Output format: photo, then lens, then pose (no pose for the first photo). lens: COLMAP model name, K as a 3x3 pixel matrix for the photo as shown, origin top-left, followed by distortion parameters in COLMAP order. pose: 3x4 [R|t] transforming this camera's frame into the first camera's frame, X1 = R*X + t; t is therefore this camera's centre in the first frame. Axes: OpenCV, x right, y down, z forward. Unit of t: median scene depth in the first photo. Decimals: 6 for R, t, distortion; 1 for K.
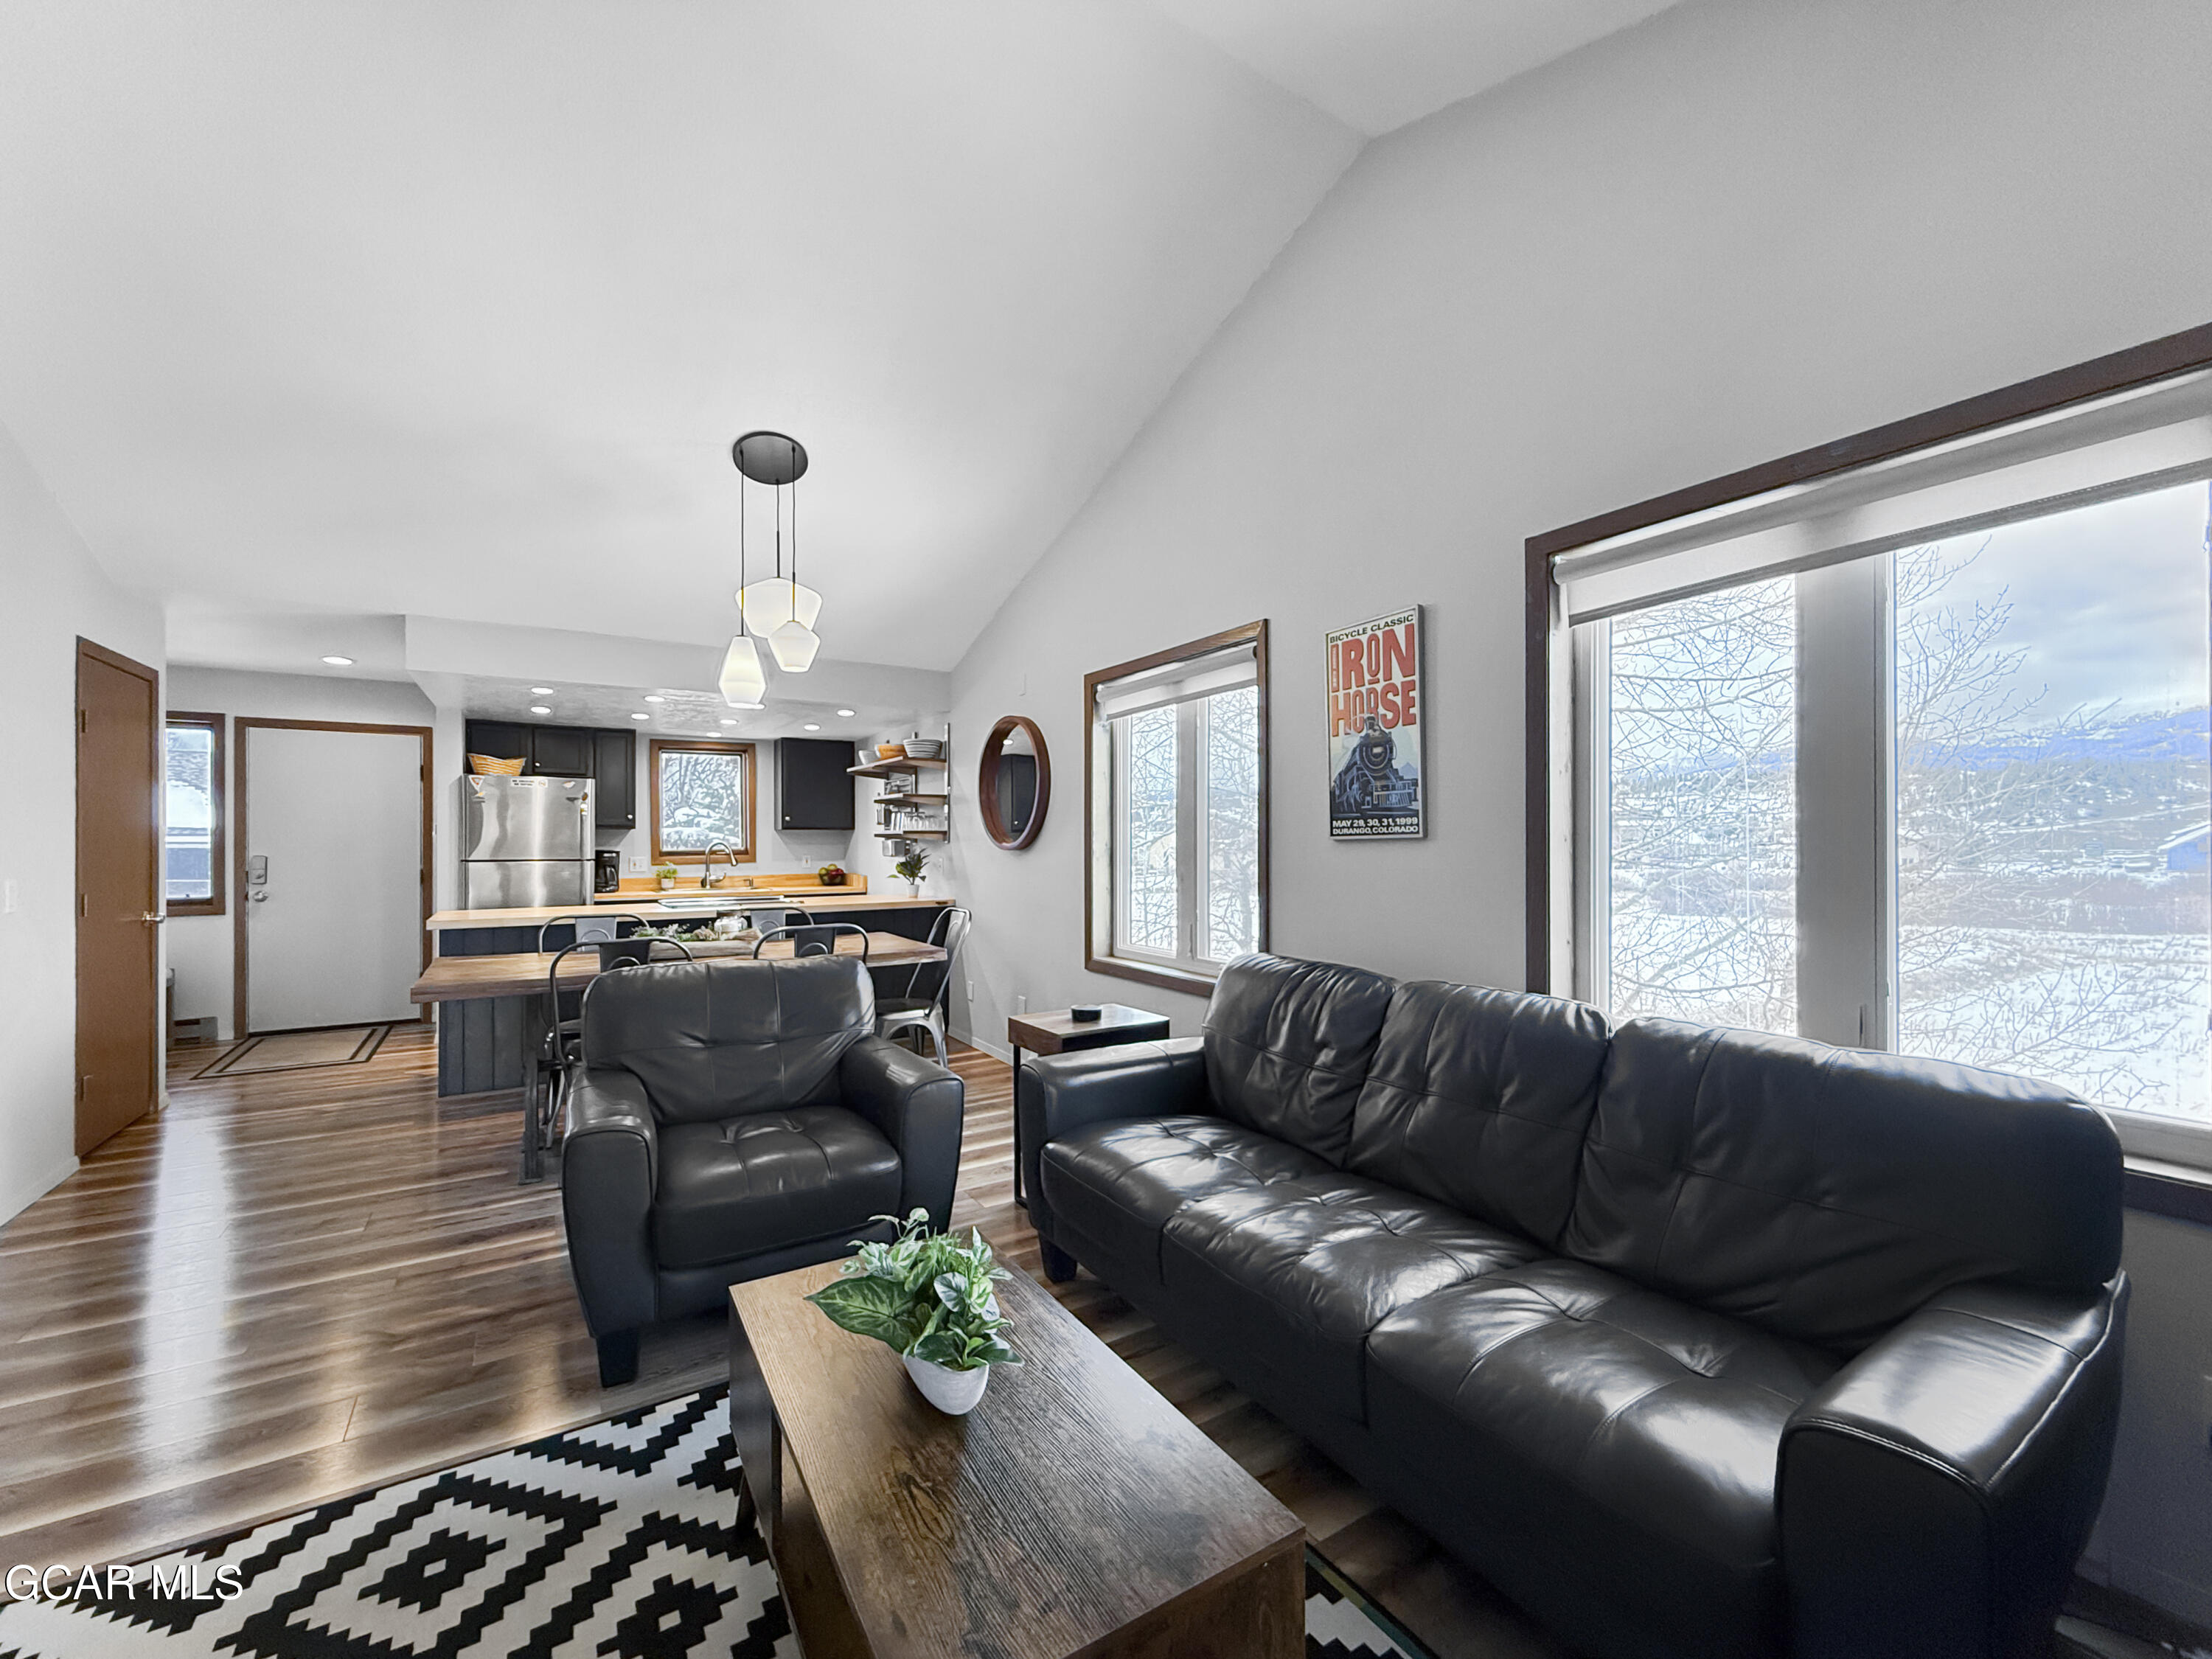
lens RADIAL K [[887.2, 0, 1105.9], [0, 887.2, 843.4], [0, 0, 1]] dist [-0.000744, -0.000222]
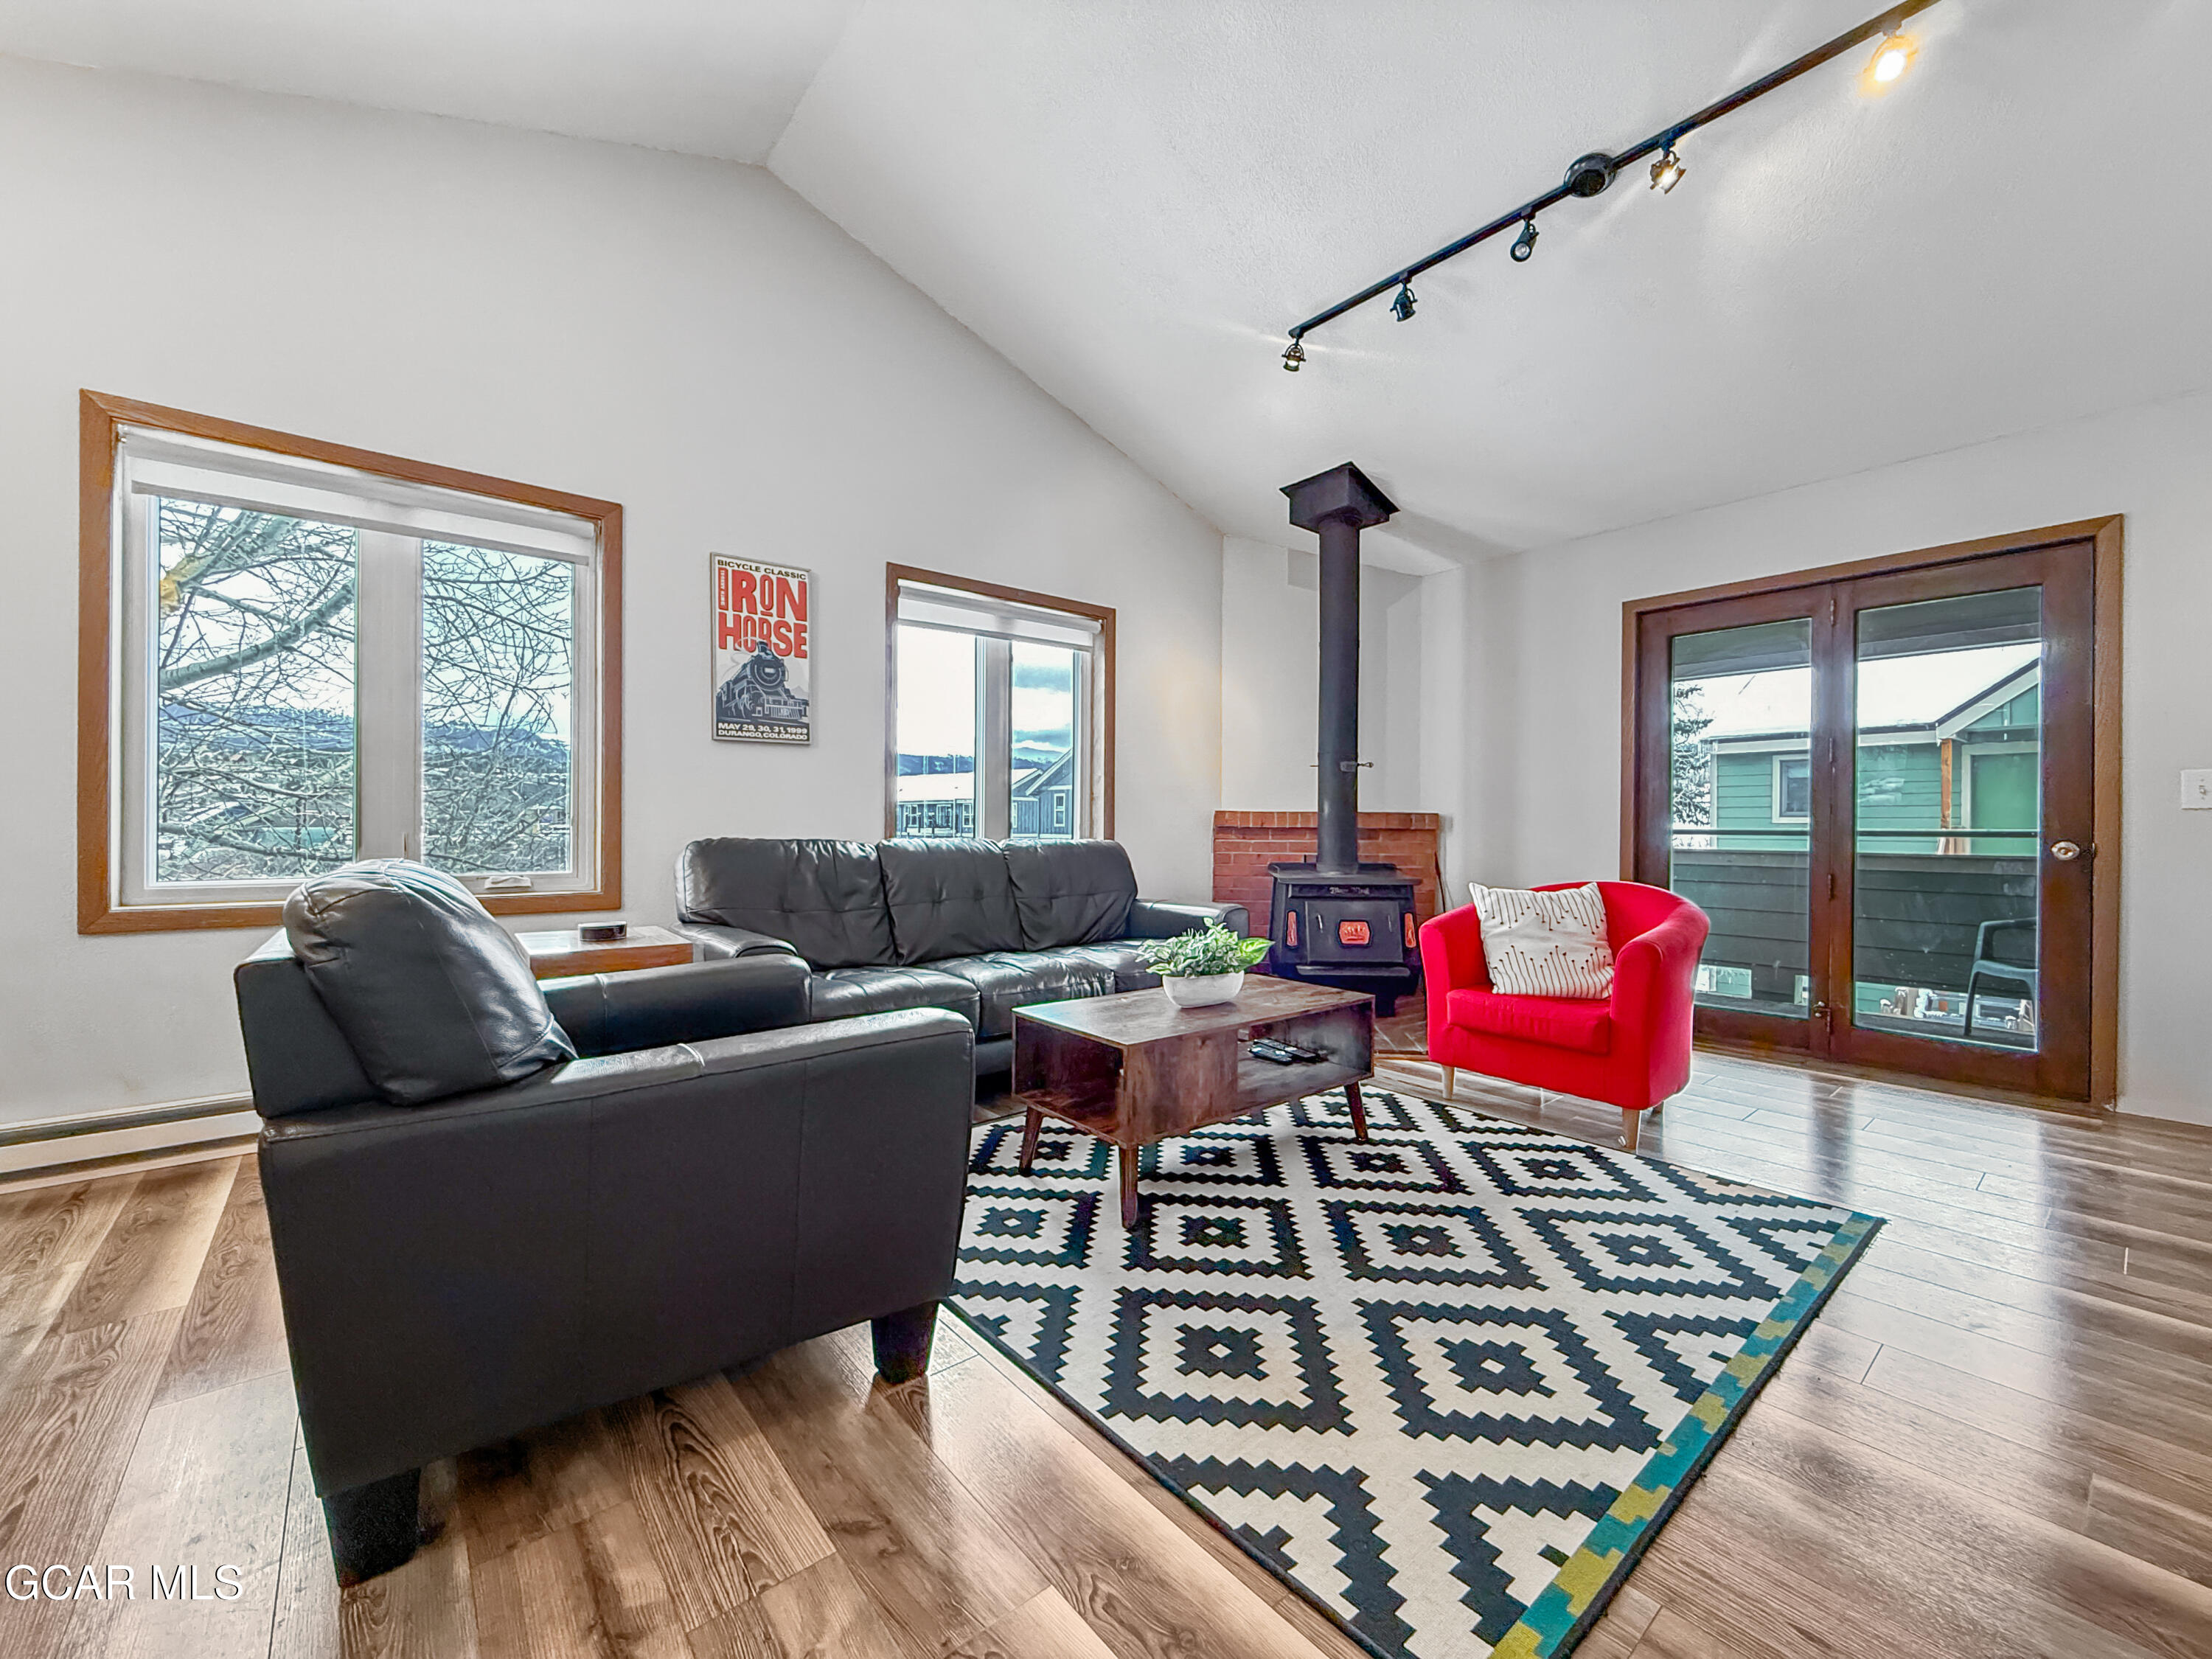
lens RADIAL K [[873.0, 0, 1087.3], [0, 873.0, 831.2], [0, 0, 1]] dist [0.000473, -0.000018]
pose [[-0.108041, -0.003697, 0.994140, -0.921074], [-0.007783, 0.999966, 0.002873, 0.108230], [-0.994116, -0.007427, -0.108066, 0.666075]]
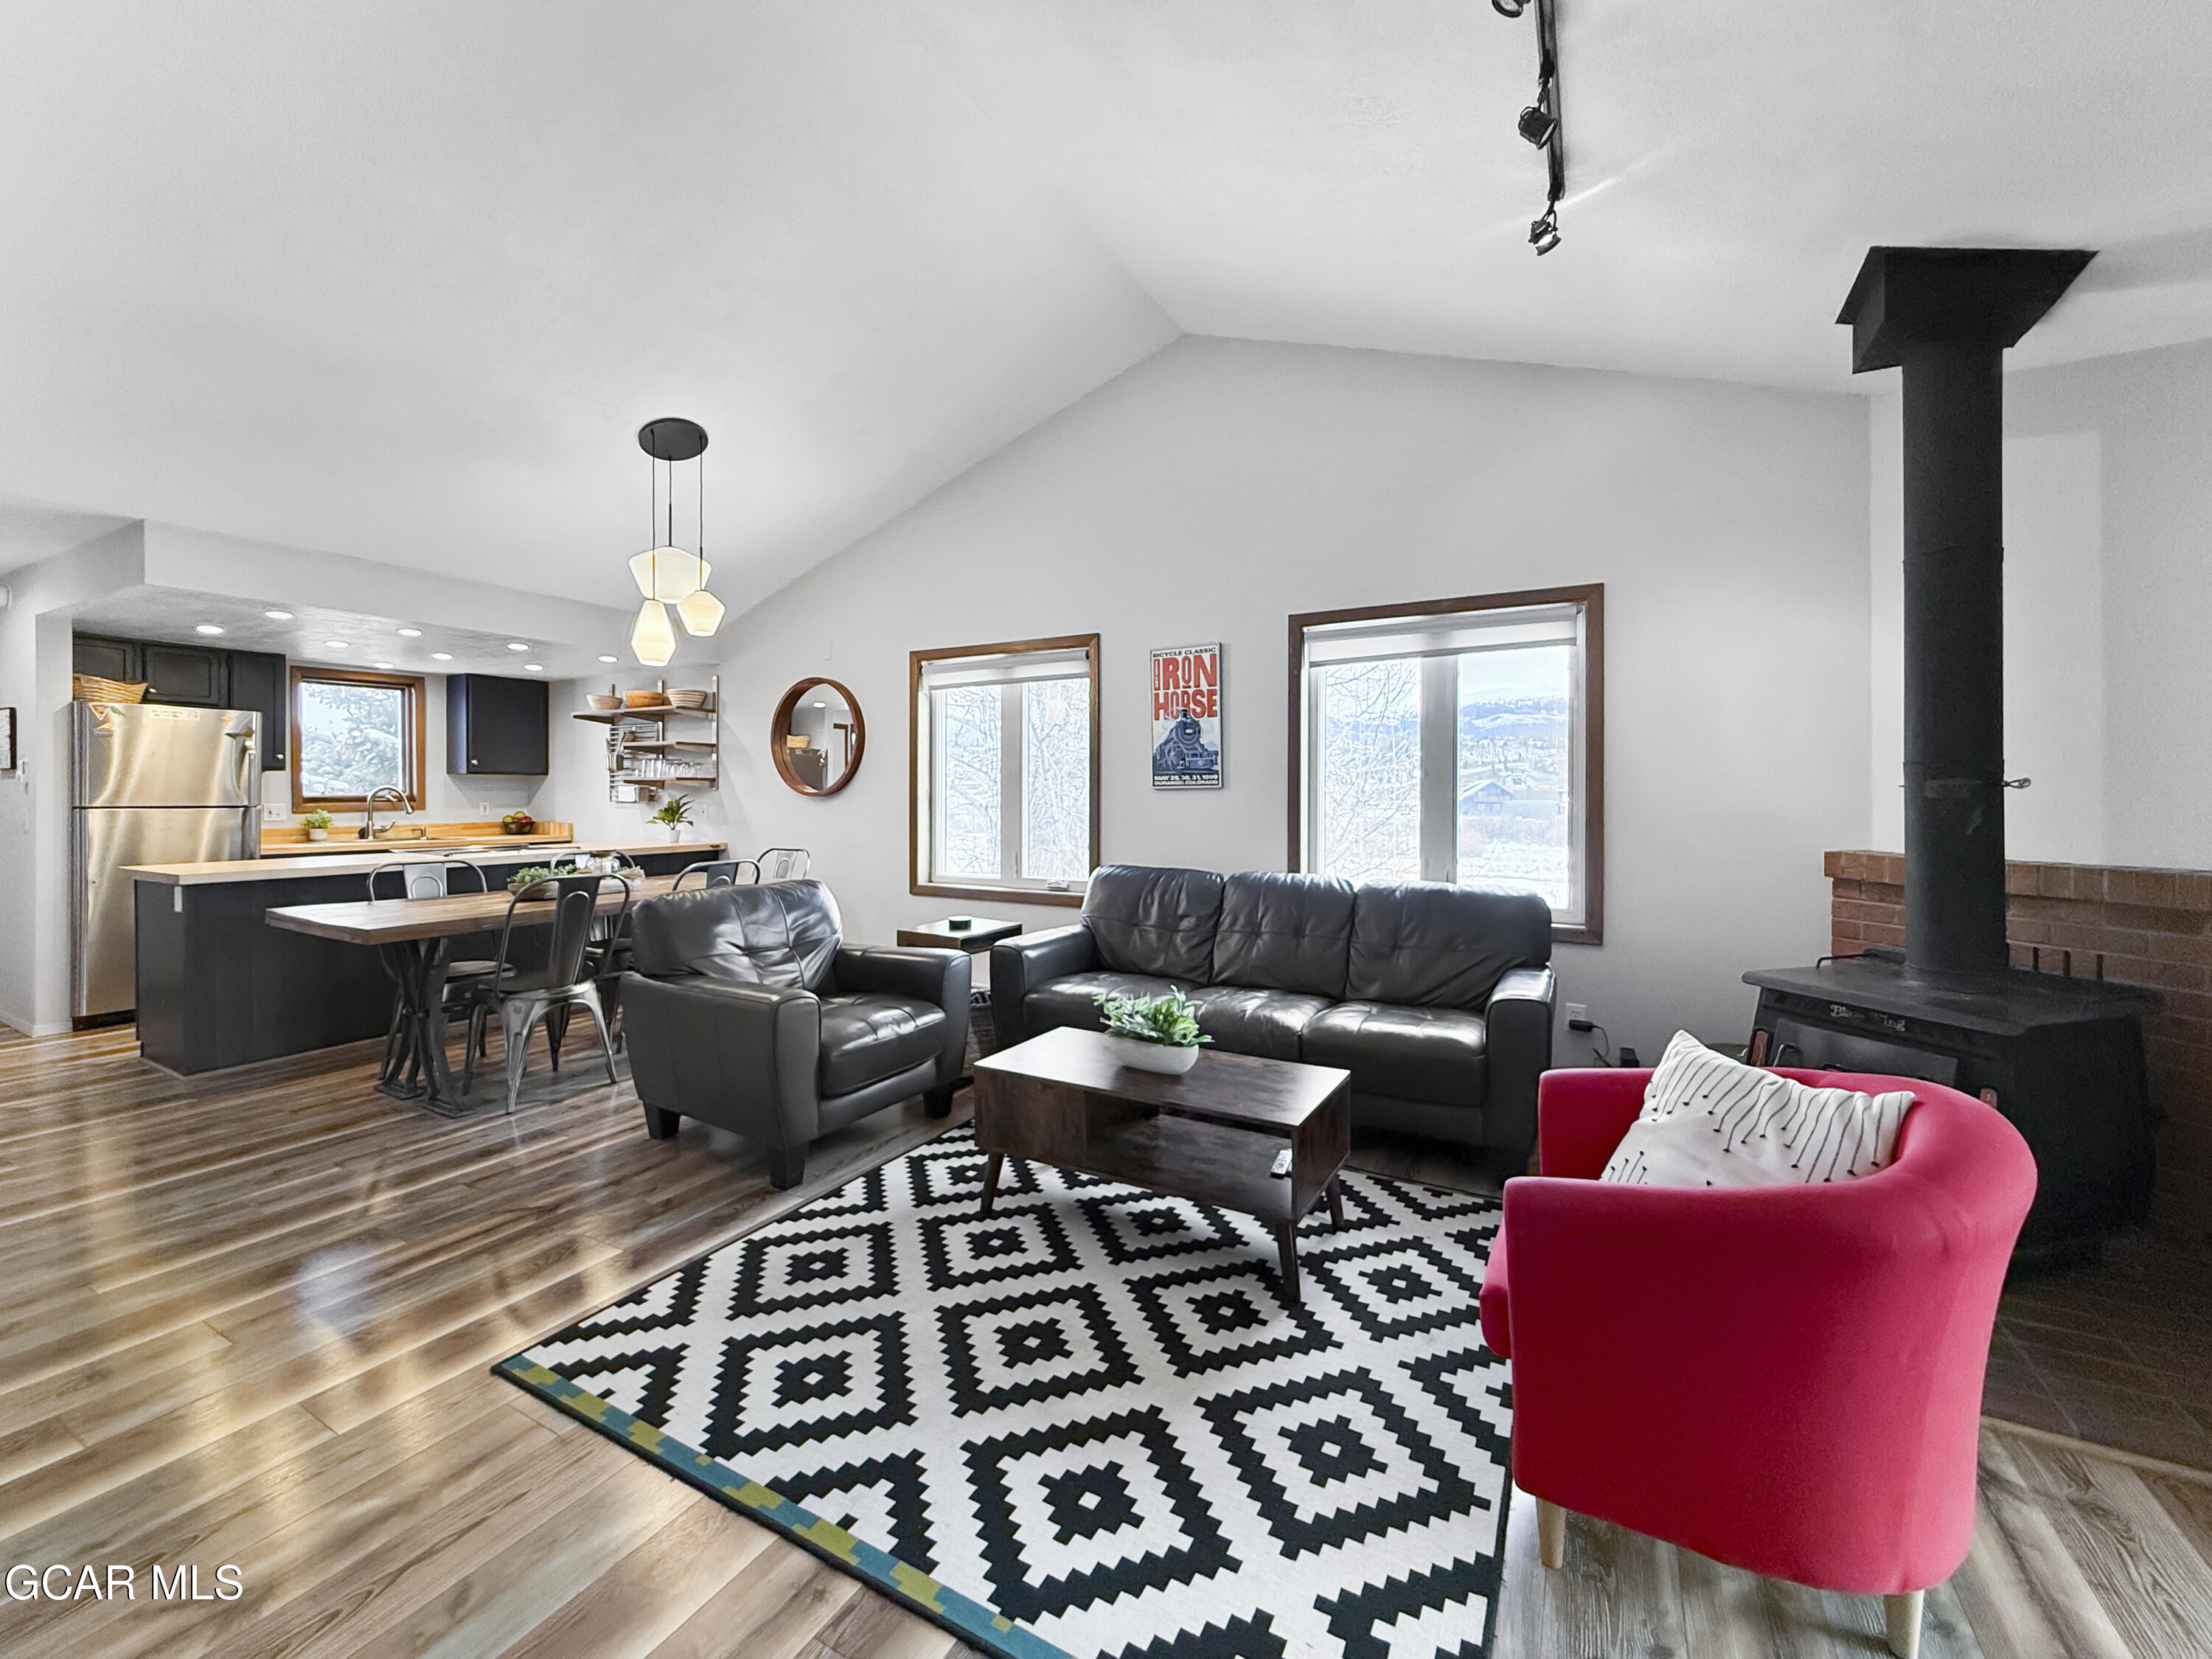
lens RADIAL K [[888.4, 0, 1100.7], [0, 888.4, 803.9], [0, 0, 1]] dist [-0.003623, 0.000067]
pose [[0.880655, -0.000989, 0.473757, -0.549599], [-0.004786, 0.999928, 0.010985, 0.005622], [-0.473734, -0.011942, 0.880587, -0.290000]]
